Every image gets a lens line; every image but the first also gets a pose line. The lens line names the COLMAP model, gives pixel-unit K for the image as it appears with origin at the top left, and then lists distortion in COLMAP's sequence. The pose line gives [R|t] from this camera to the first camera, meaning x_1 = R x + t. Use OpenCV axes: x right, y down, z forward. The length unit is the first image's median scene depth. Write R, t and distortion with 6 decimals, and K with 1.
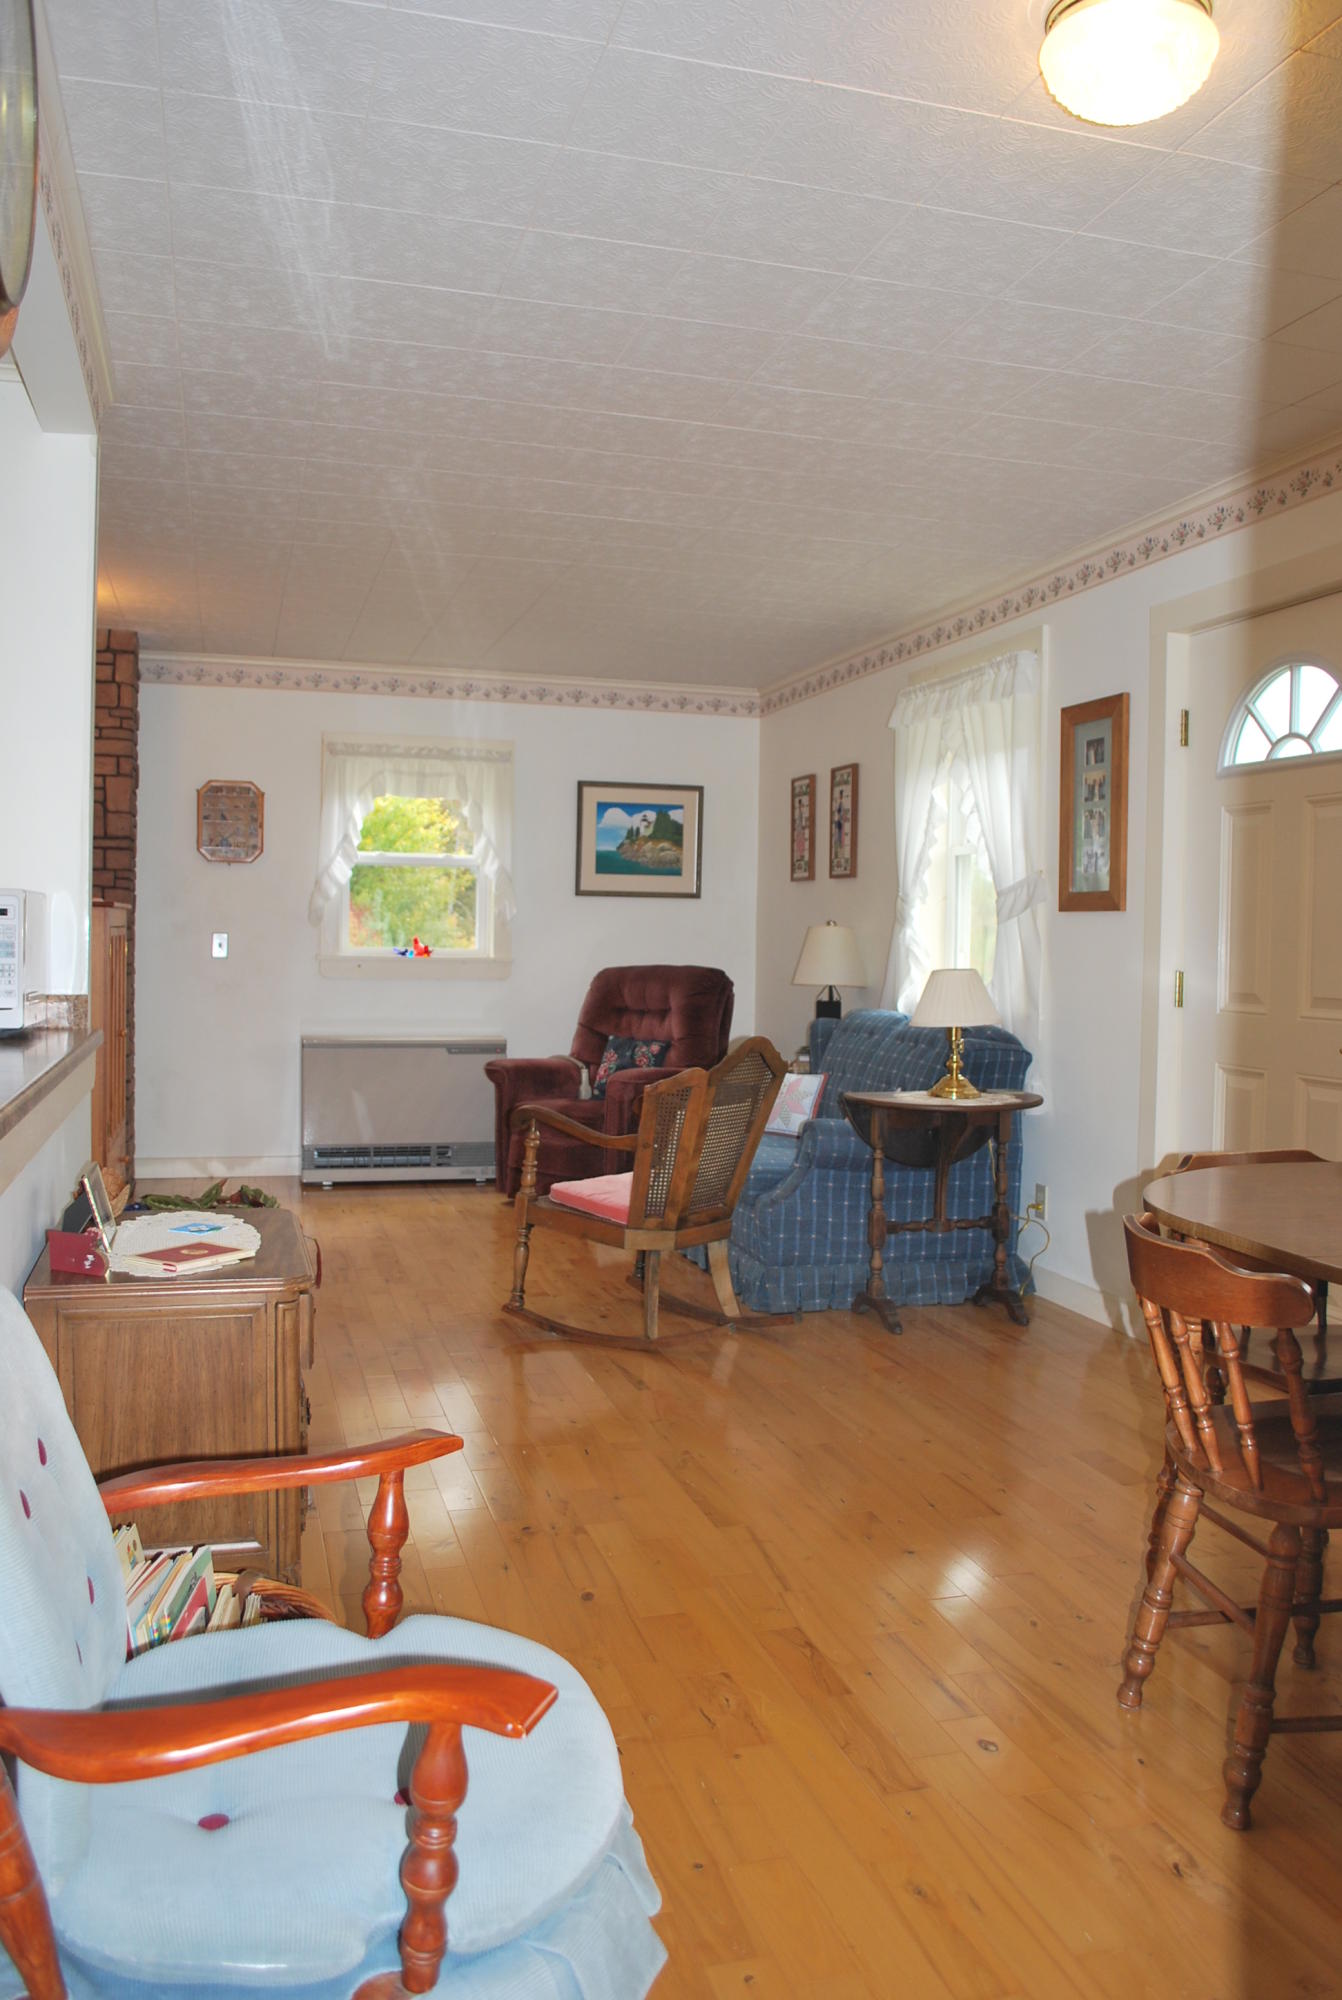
lens RADIAL K [[1577.5, 0, 684.4], [0, 1577.5, 1004.6], [0, 0, 1]] dist [-0.078884, 0.002878]
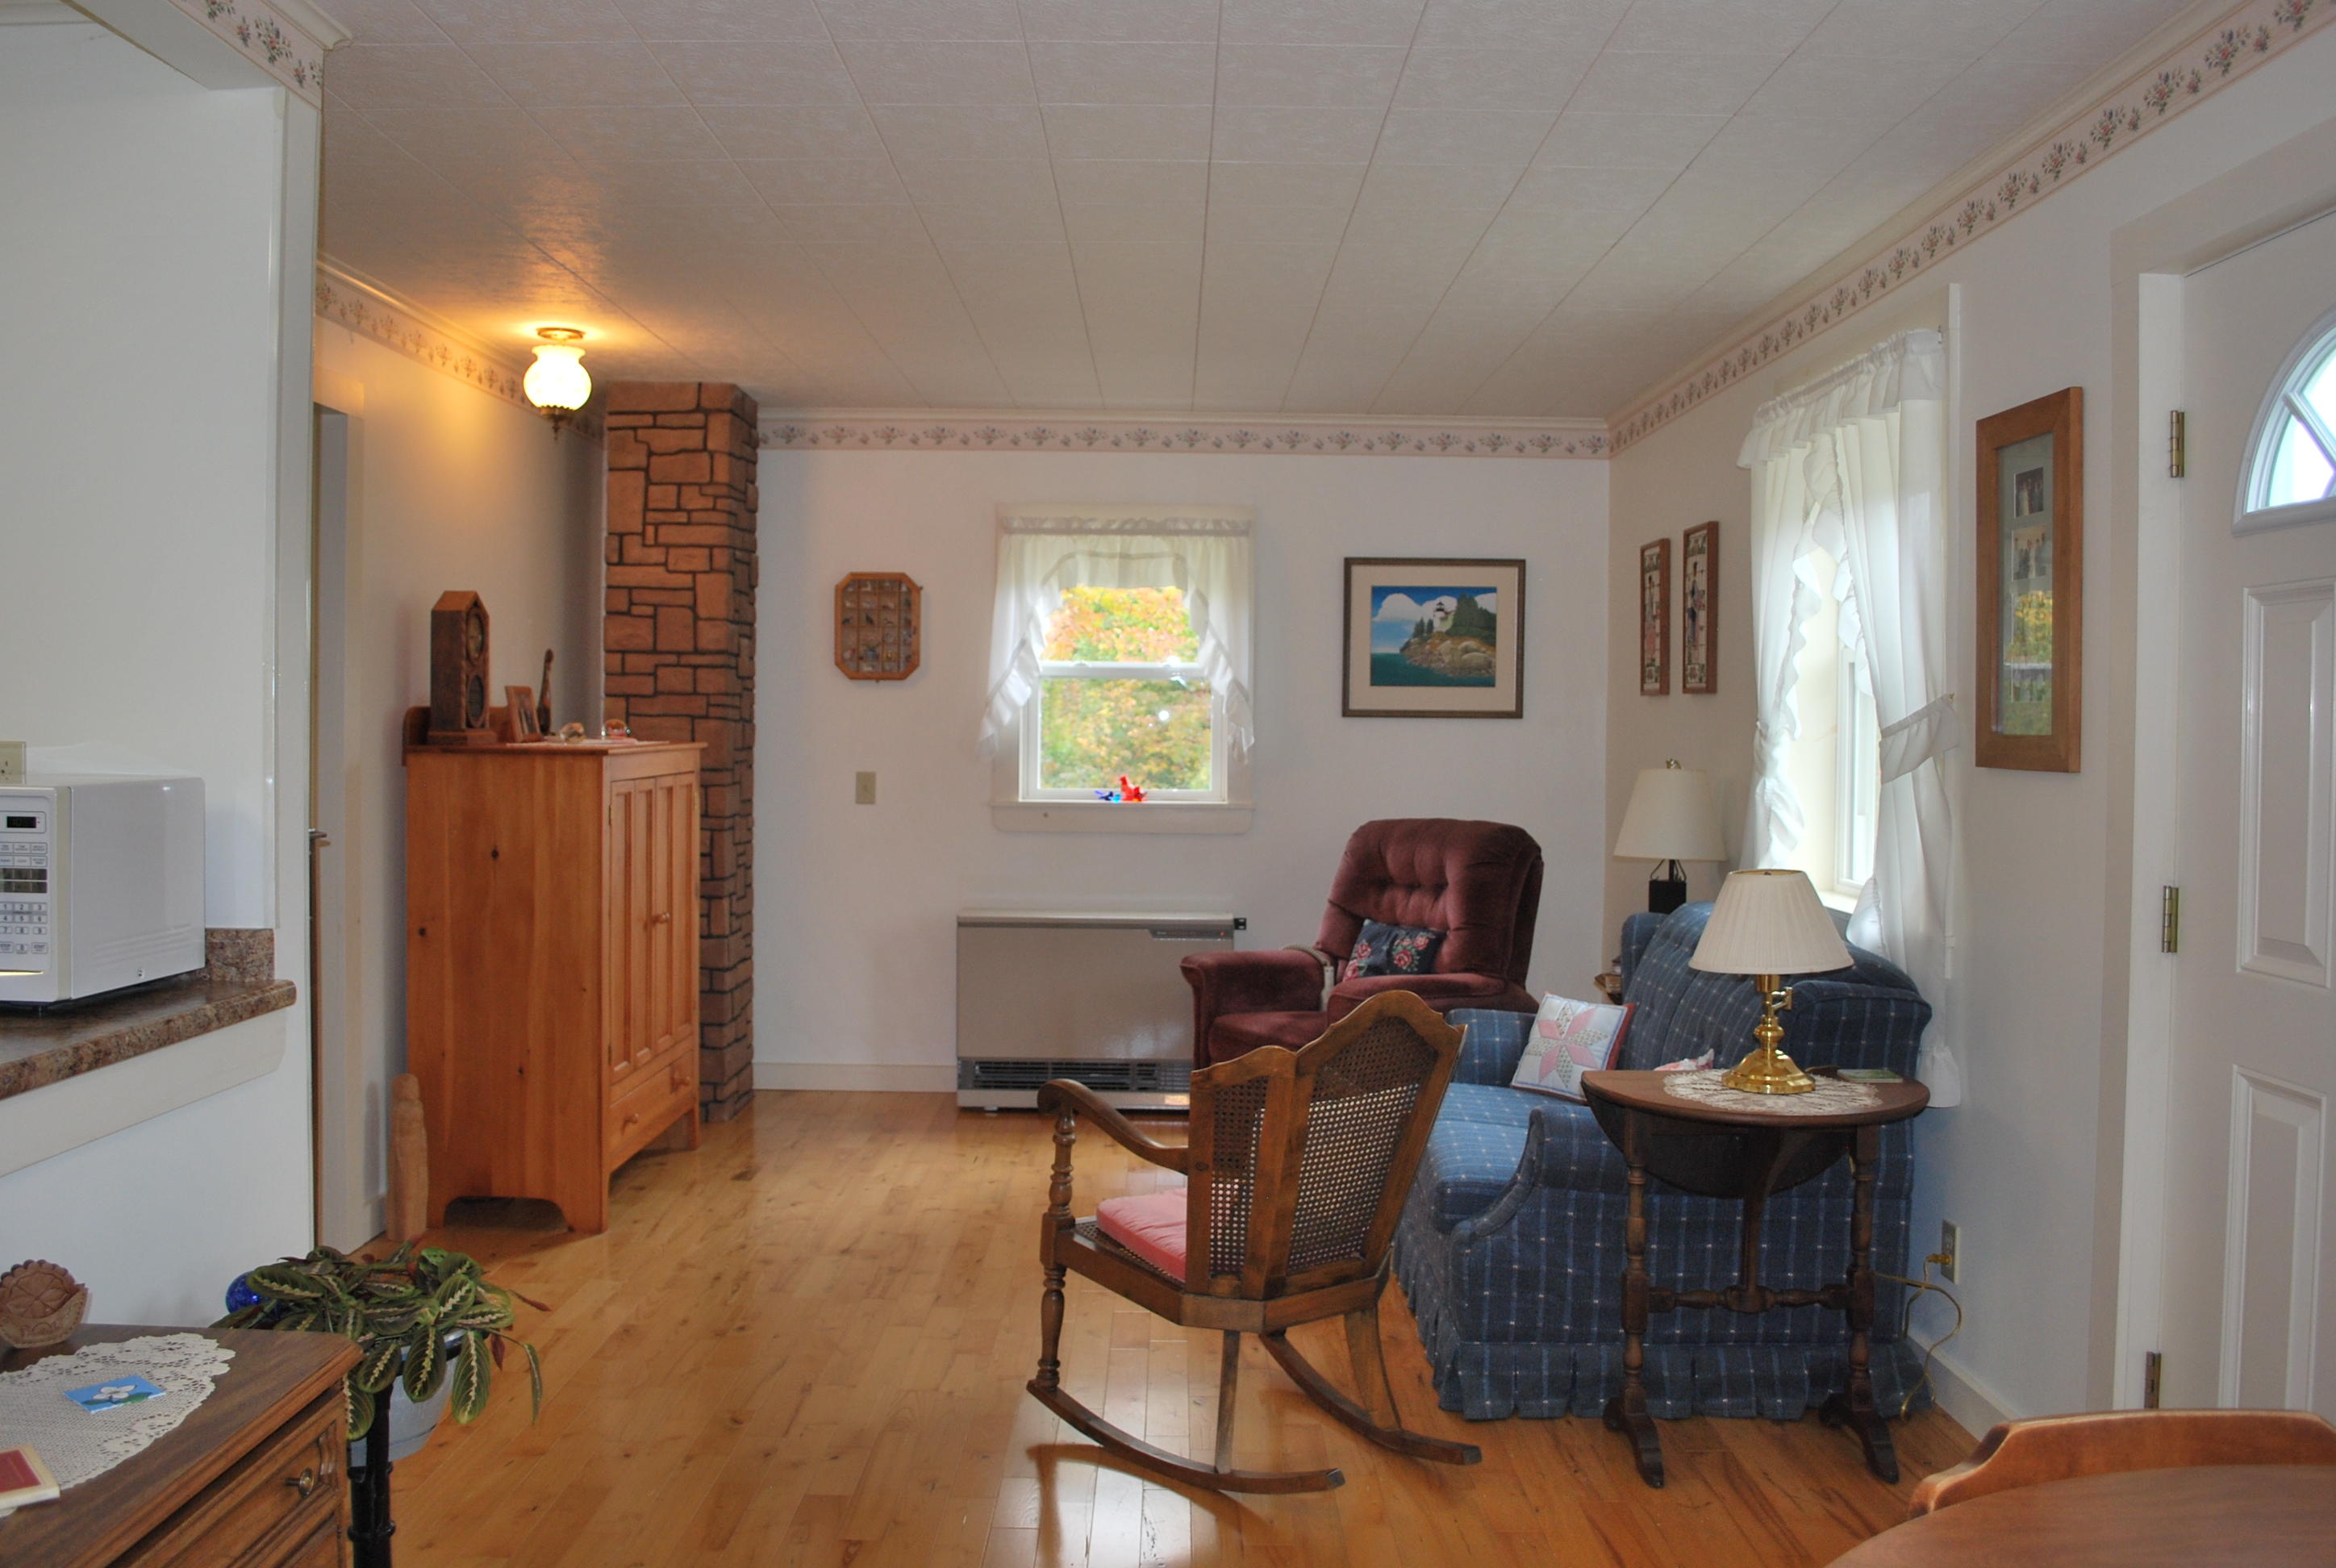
lens RADIAL K [[1842.5, 0, 1150.9], [0, 1842.5, 774.9], [0, 0, 1]] dist [-0.078884, 0.002878]
pose [[0.958205, 0.000170, -0.286081, 0.103390], [-0.005314, 0.999838, -0.017205, -0.032390], [0.286032, 0.018006, 0.958051, 0.198070]]
